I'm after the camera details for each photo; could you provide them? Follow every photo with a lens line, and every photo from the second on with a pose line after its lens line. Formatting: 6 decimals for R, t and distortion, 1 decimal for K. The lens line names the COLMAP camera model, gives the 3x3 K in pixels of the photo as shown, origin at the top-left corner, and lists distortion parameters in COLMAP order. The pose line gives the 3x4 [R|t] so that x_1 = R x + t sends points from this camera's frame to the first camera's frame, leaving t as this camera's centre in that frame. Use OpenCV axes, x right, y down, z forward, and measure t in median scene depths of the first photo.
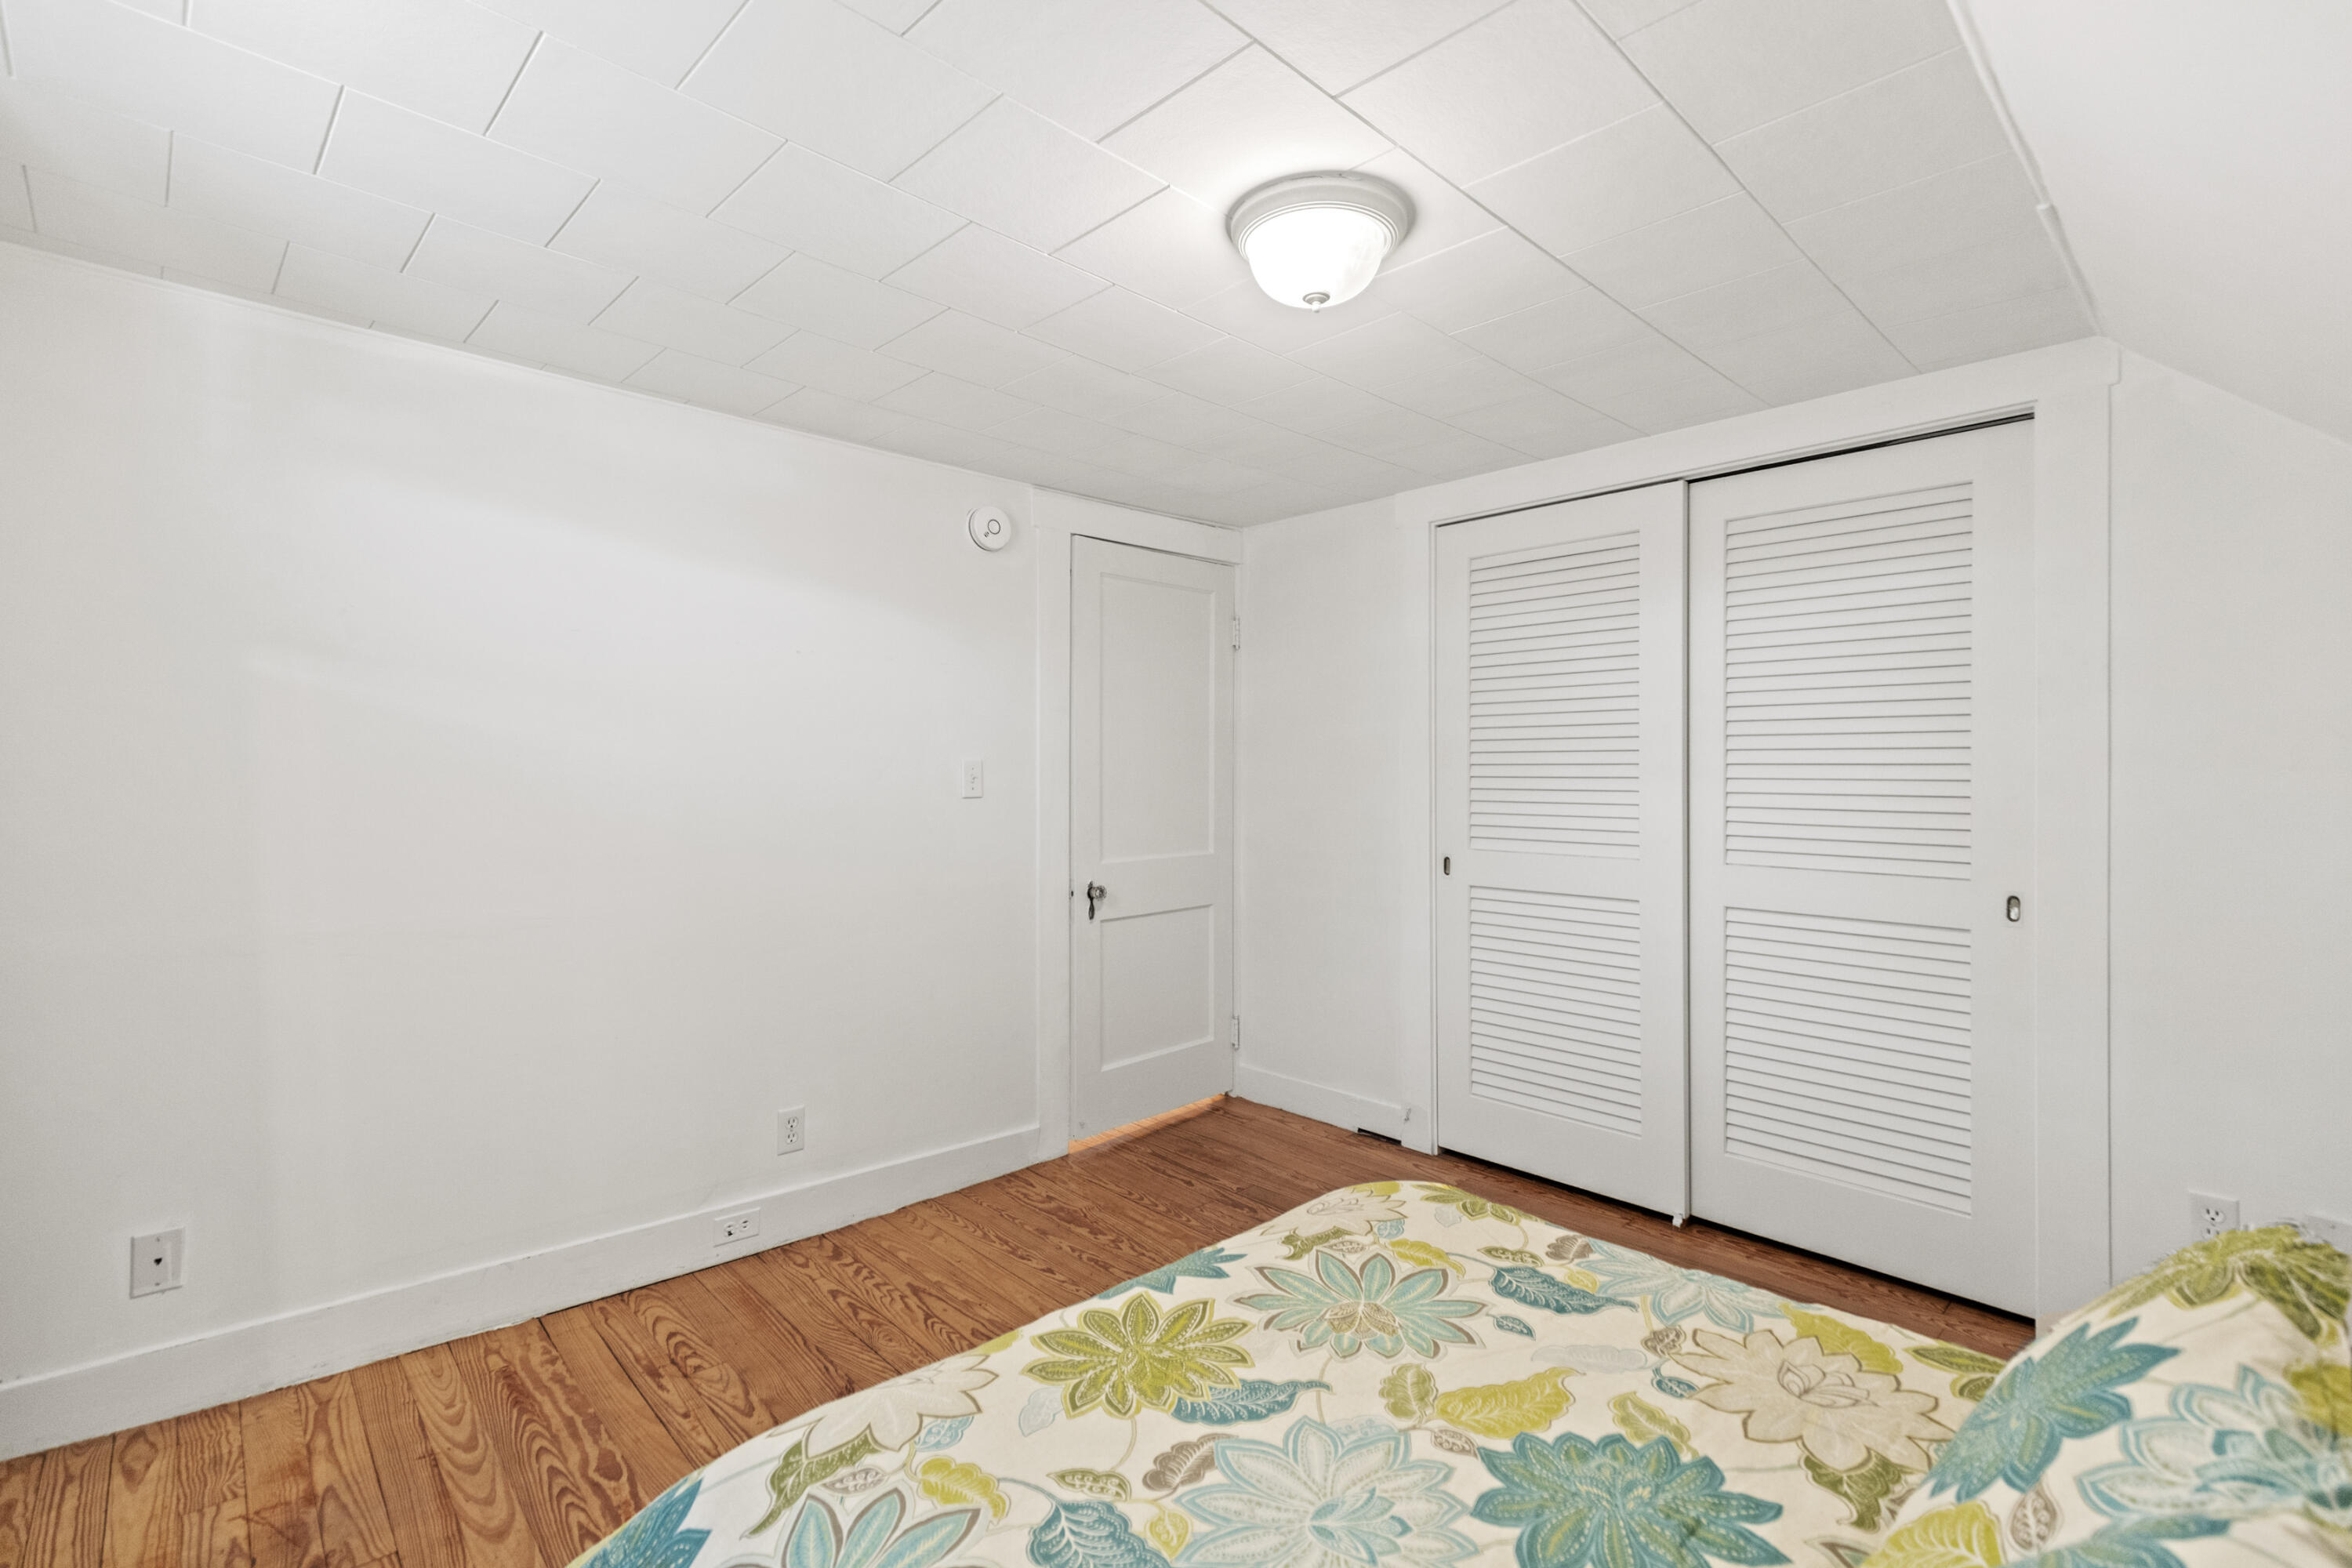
lens RADIAL K [[1076.9, 0, 1176.0], [0, 1076.9, 784.0], [0, 0, 1]] dist [-0.000603, -0.000185]
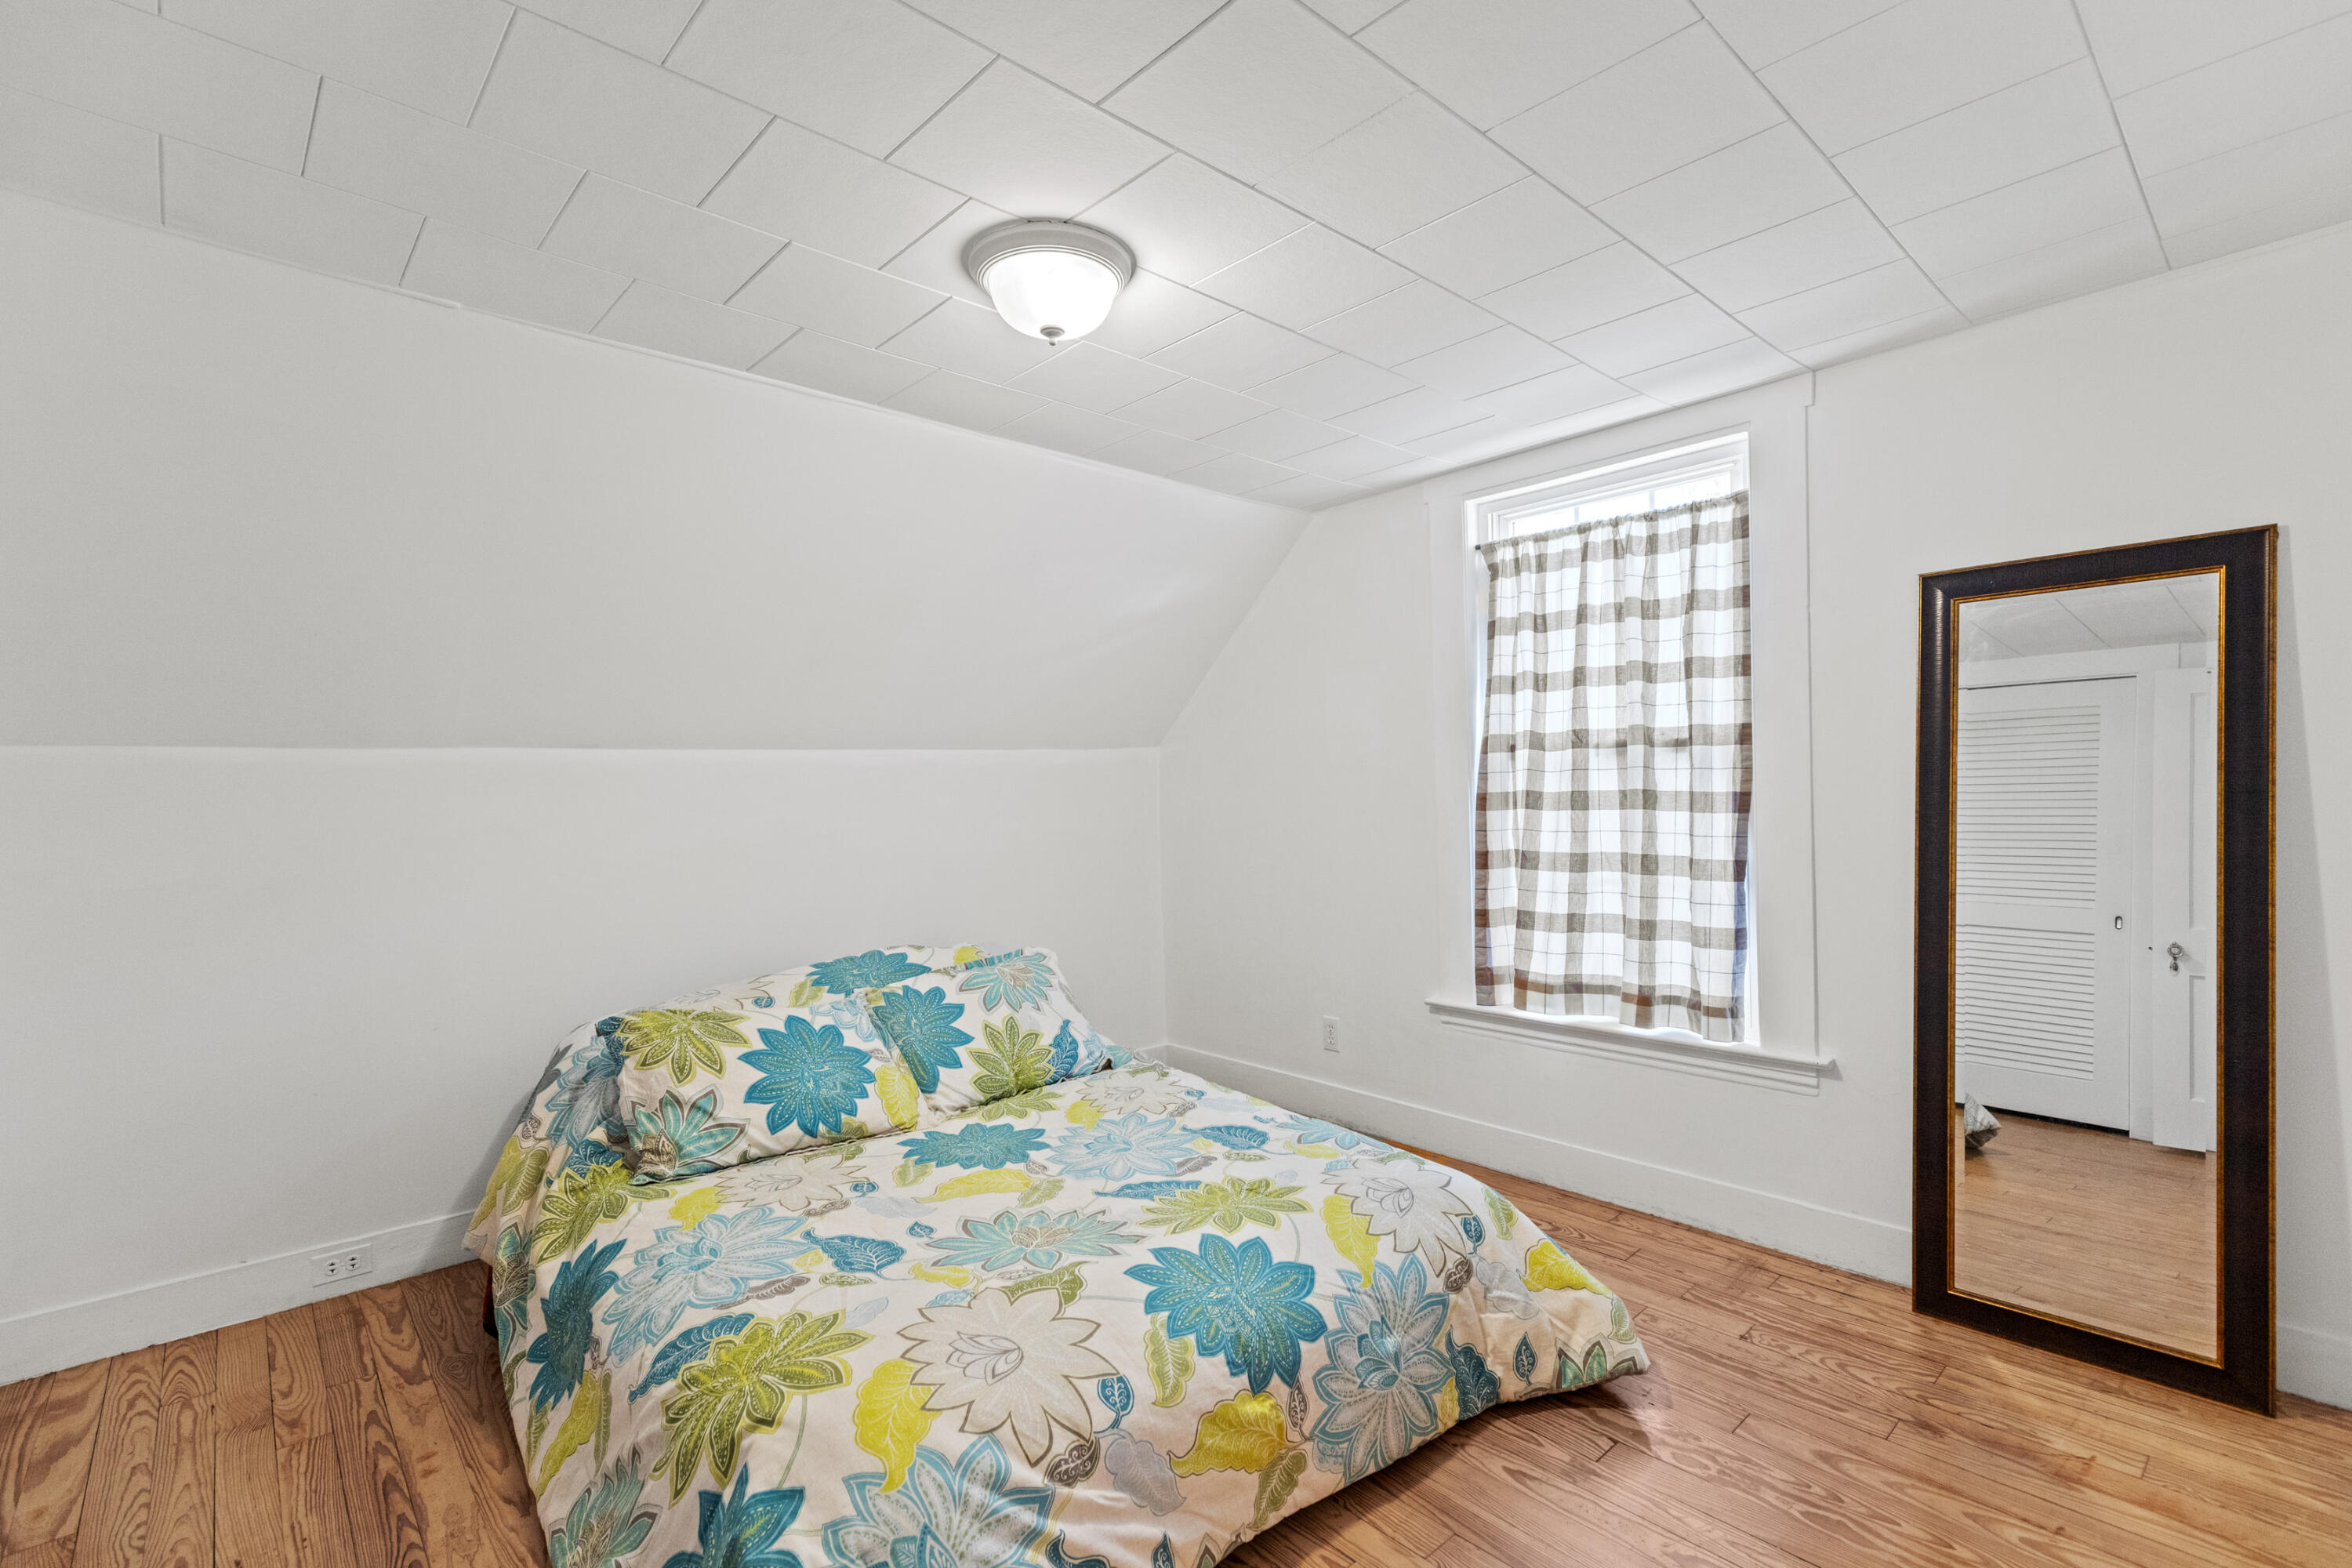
lens RADIAL K [[1076.9, 0, 1176.0], [0, 1076.9, 784.0], [0, 0, 1]] dist [-0.000603, -0.000185]
pose [[-0.999702, 0.016892, 0.017635, -0.004069], [0.016907, 0.999857, 0.000717, 0.006049], [-0.017620, 0.001015, -0.999844, 2.495054]]
